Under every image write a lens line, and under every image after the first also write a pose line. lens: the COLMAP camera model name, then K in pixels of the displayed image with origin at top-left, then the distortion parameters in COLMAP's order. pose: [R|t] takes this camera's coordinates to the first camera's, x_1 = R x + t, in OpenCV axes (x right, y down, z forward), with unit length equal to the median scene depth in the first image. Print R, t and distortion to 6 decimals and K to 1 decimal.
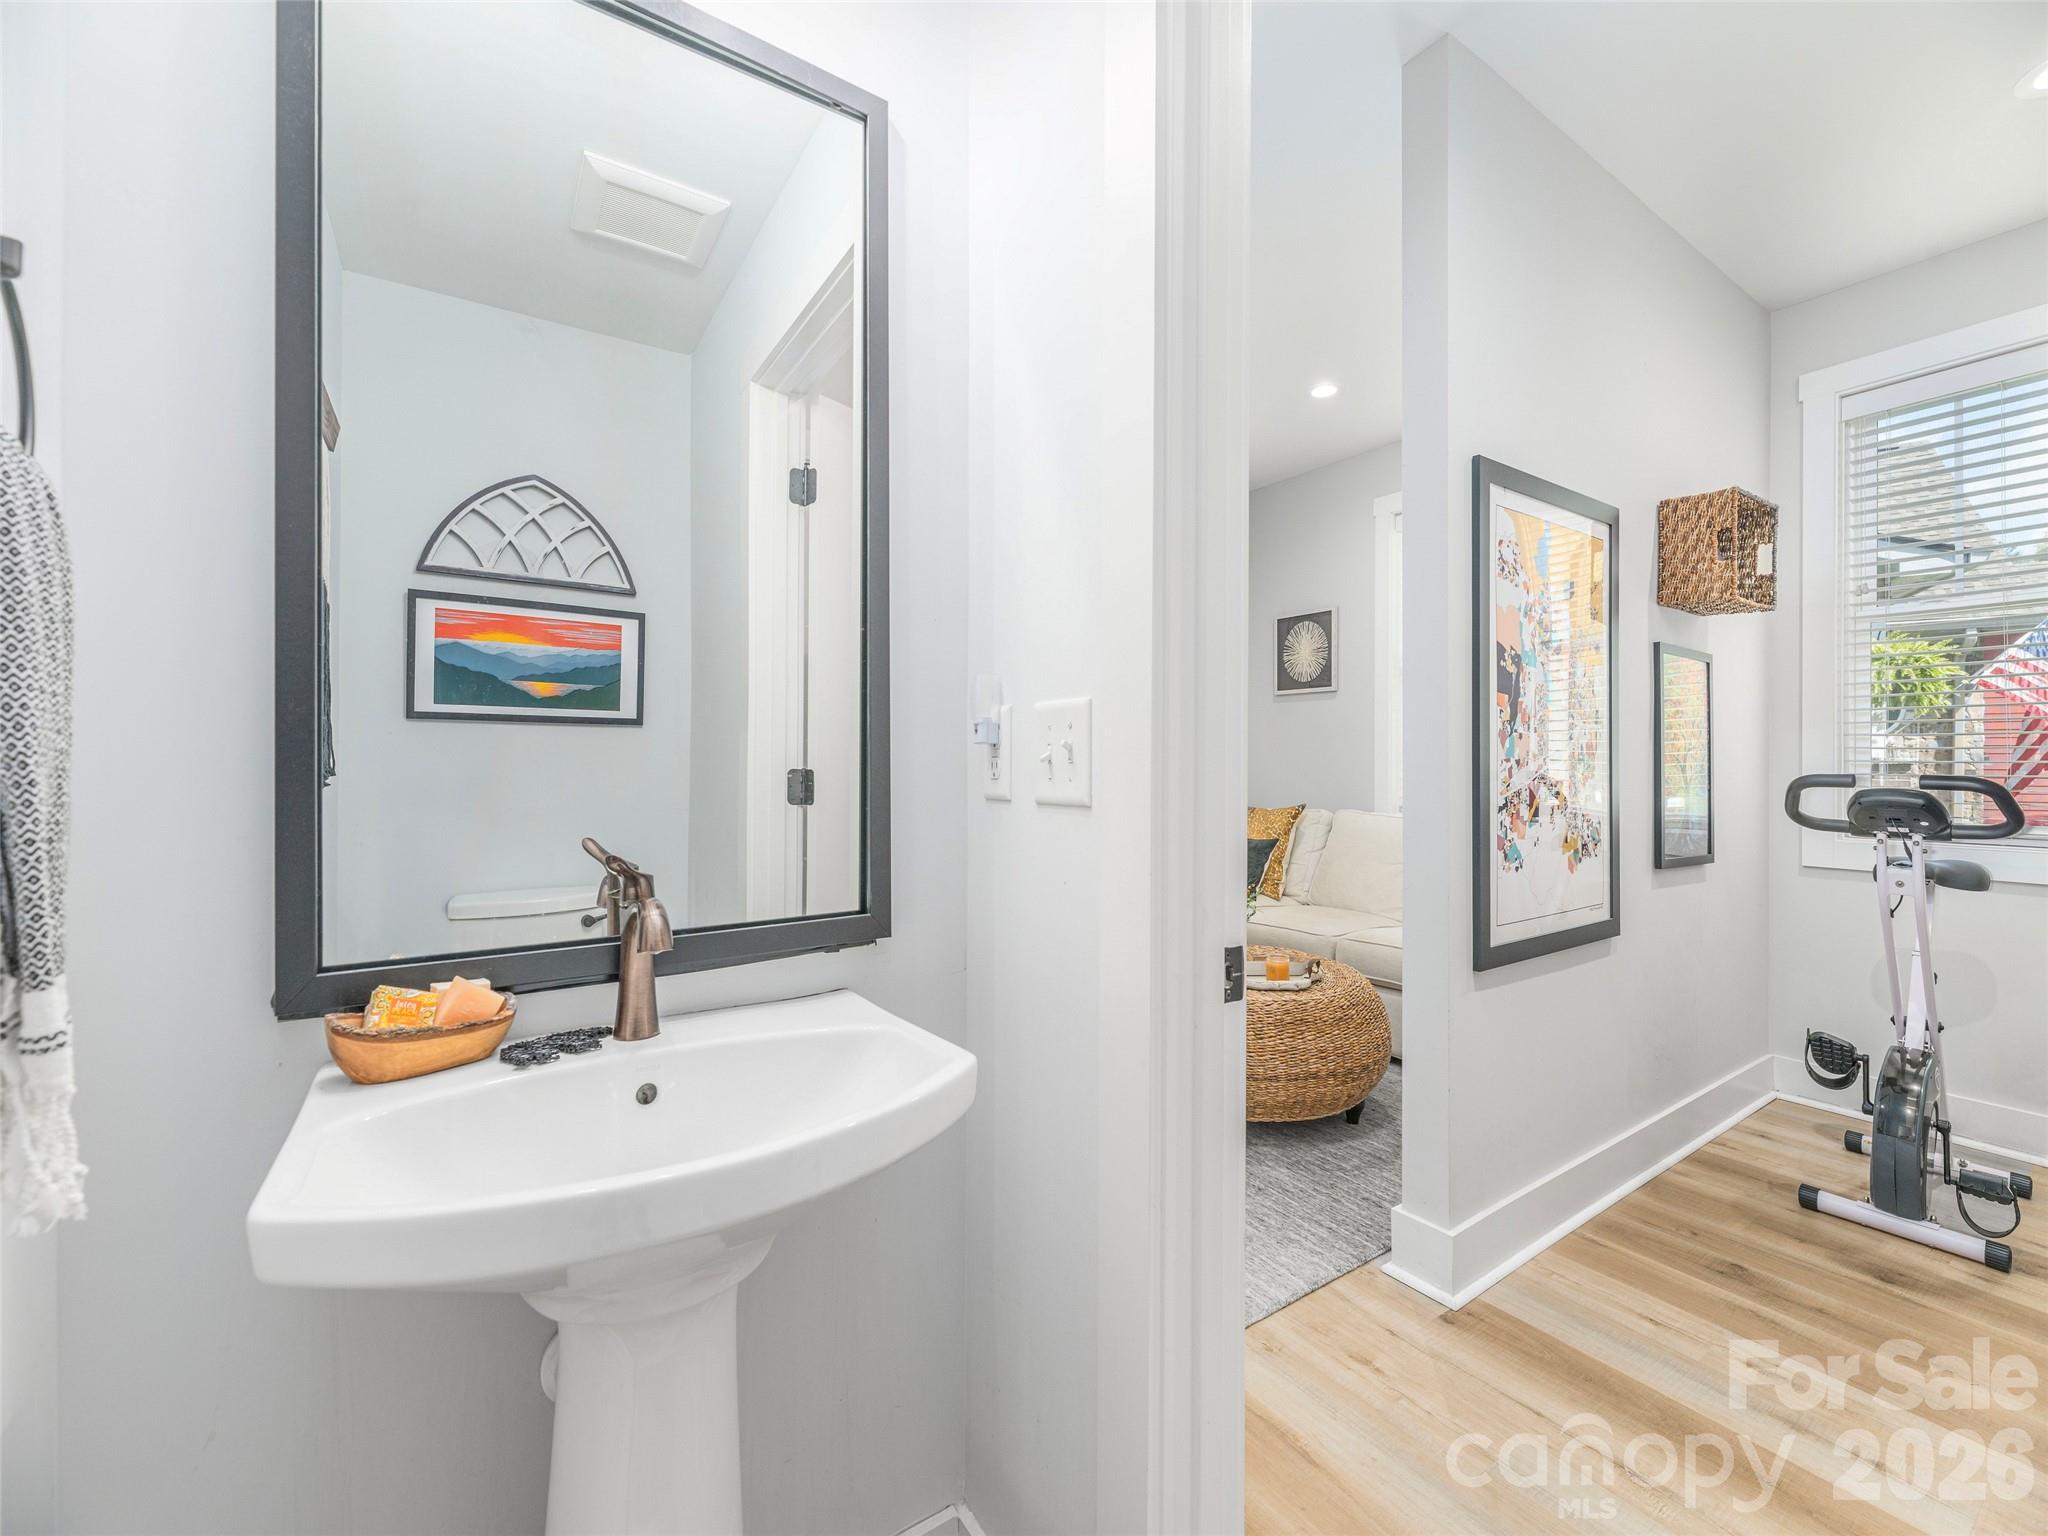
lens RADIAL K [[837.9, 0, 1025.3], [0, 837.9, 767.4], [0, 0, 1]] dist [0.002137, -0.000118]
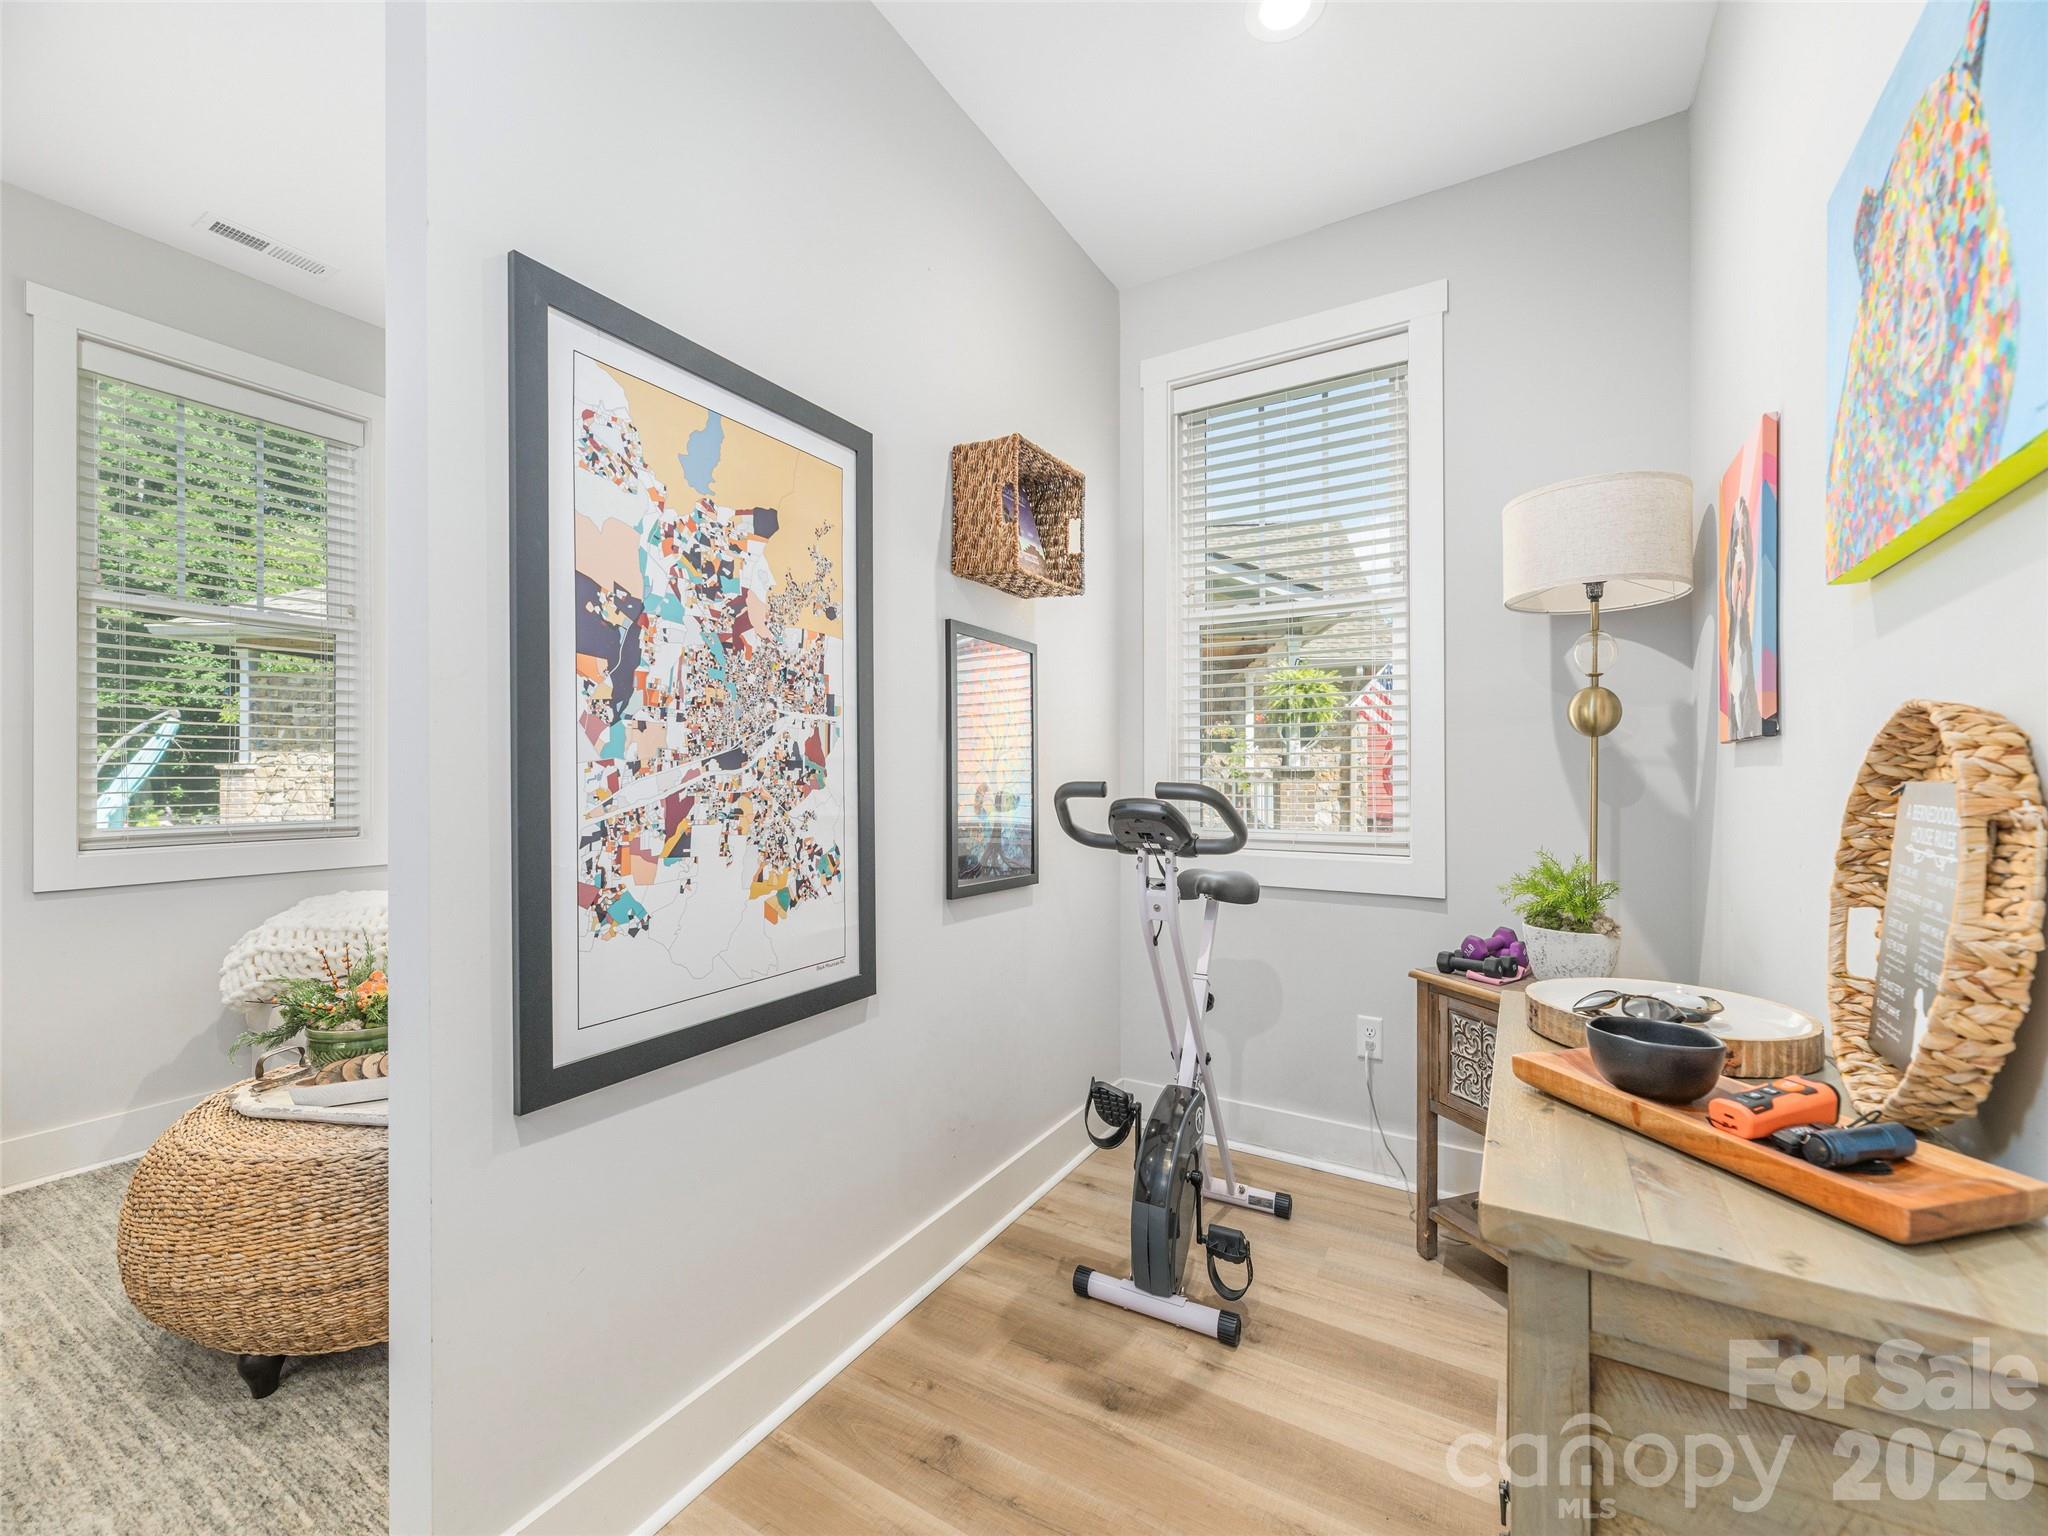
lens RADIAL K [[837.9, 0, 1028.5], [0, 837.9, 774.3], [0, 0, 1]] dist [0.002137, -0.000118]
pose [[0.904803, -0.001898, 0.425827, 0.507450], [0.002340, 0.999997, -0.000514, 0.001041], [-0.425824, 0.001462, 0.904805, 0.250224]]
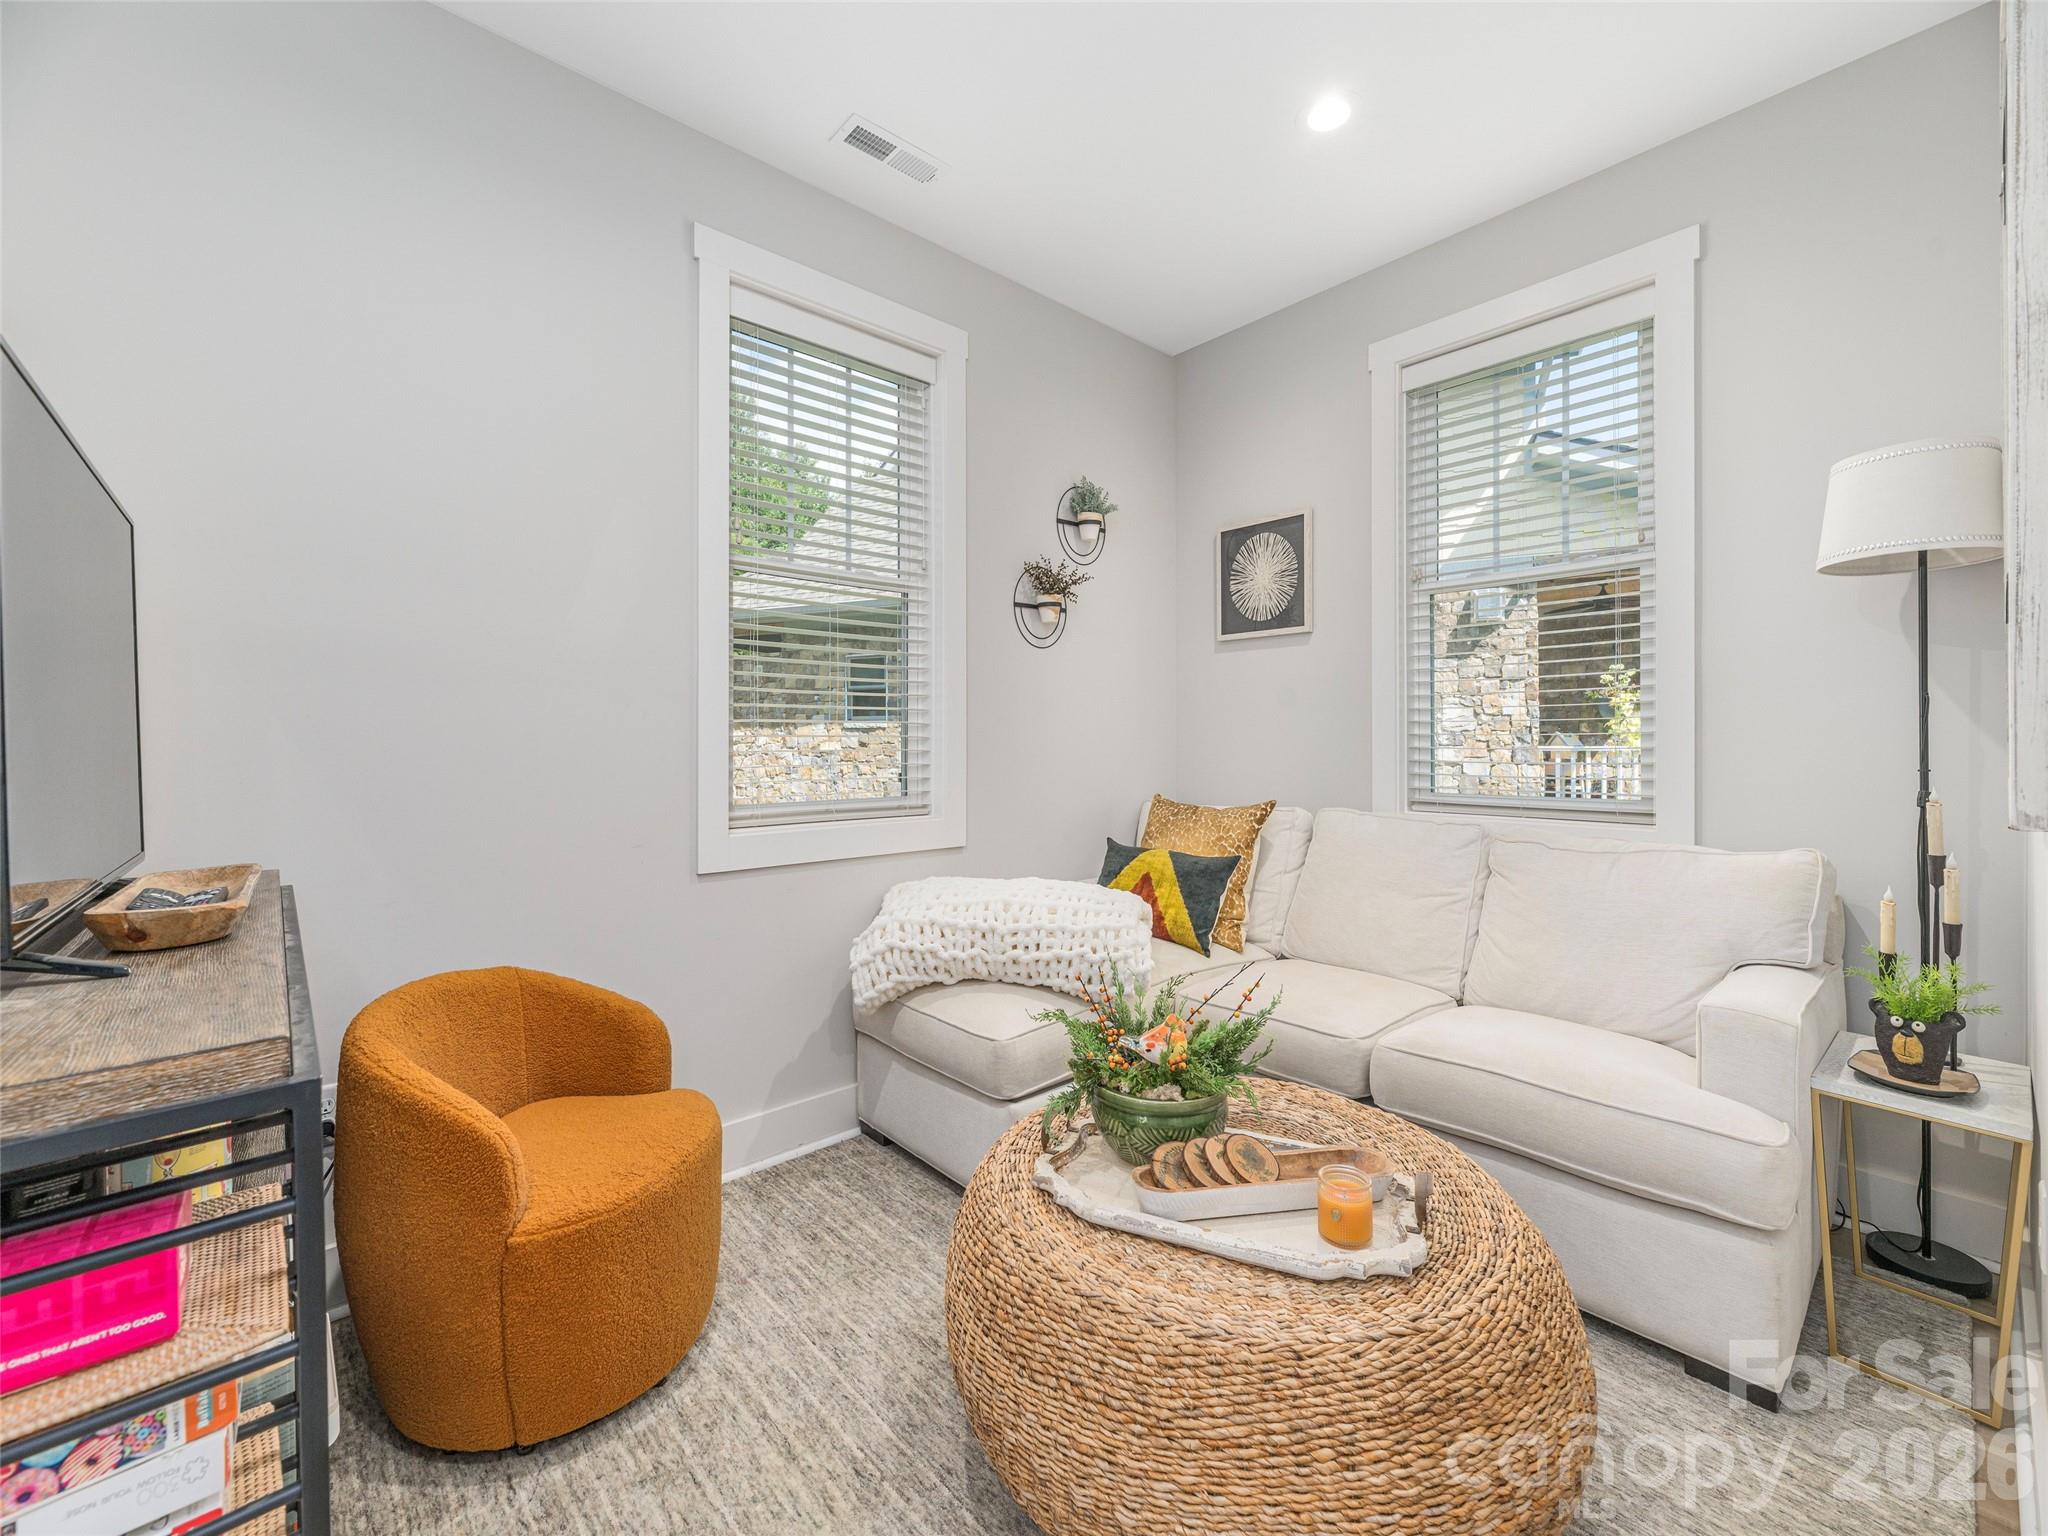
lens RADIAL K [[837.9, 0, 1034.1], [0, 837.9, 736.1], [0, 0, 1]] dist [0.002137, -0.000118]
pose [[0.989343, -0.006365, 0.145466, 0.092322], [0.008178, 0.999896, -0.011869, -0.001938], [-0.145375, 0.012932, 0.989292, 0.684130]]
